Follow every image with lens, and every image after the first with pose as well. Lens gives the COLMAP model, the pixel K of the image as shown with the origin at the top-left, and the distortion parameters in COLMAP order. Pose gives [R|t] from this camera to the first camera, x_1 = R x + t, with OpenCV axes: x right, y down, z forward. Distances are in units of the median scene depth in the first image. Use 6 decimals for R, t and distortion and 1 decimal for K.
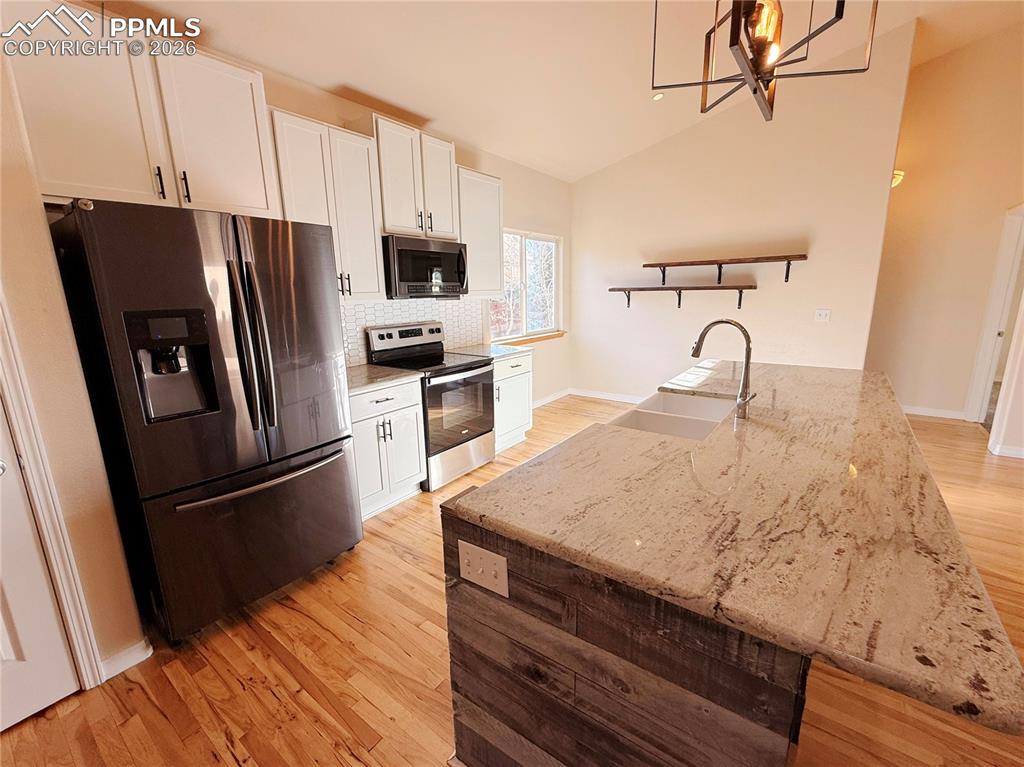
lens RADIAL K [[434.8, 0, 512.0], [0, 434.8, 383.5], [0, 0, 1]] dist [-0.000218, -0.000025]
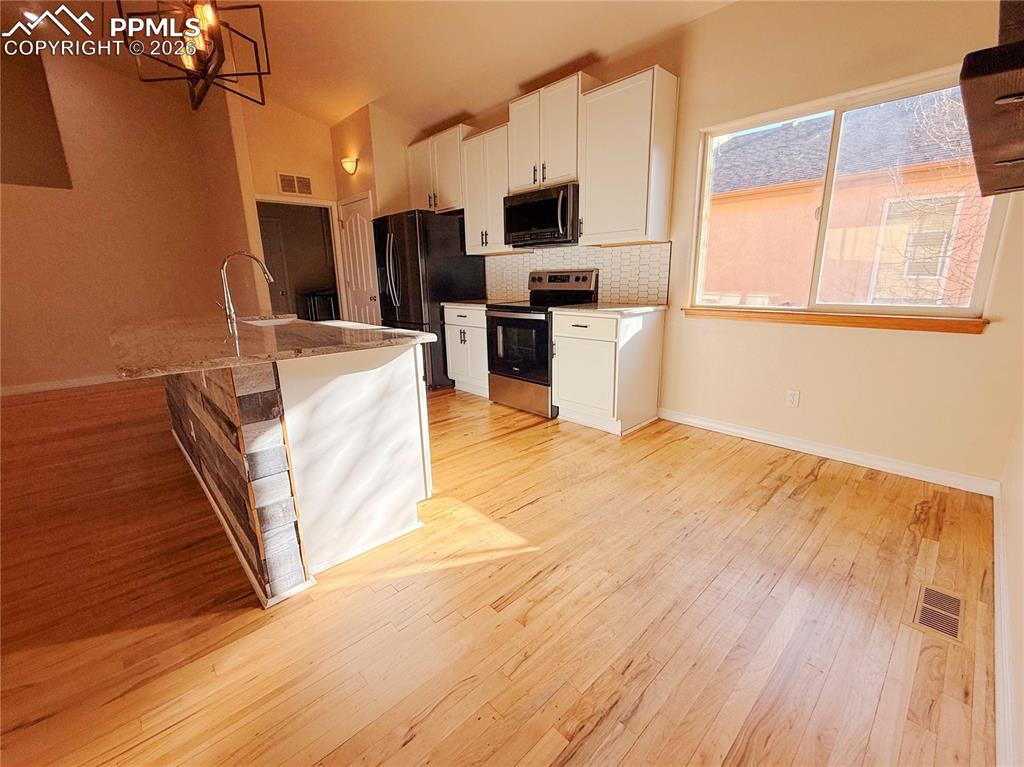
lens RADIAL K [[434.8, 0, 512.0], [0, 434.8, 383.5], [0, 0, 1]] dist [-0.000218, -0.000025]
pose [[-0.184958, 0.254718, -0.949162, 1.042709], [-0.186353, 0.939213, 0.288362, -0.187522], [0.964916, 0.230214, -0.126248, 1.252269]]
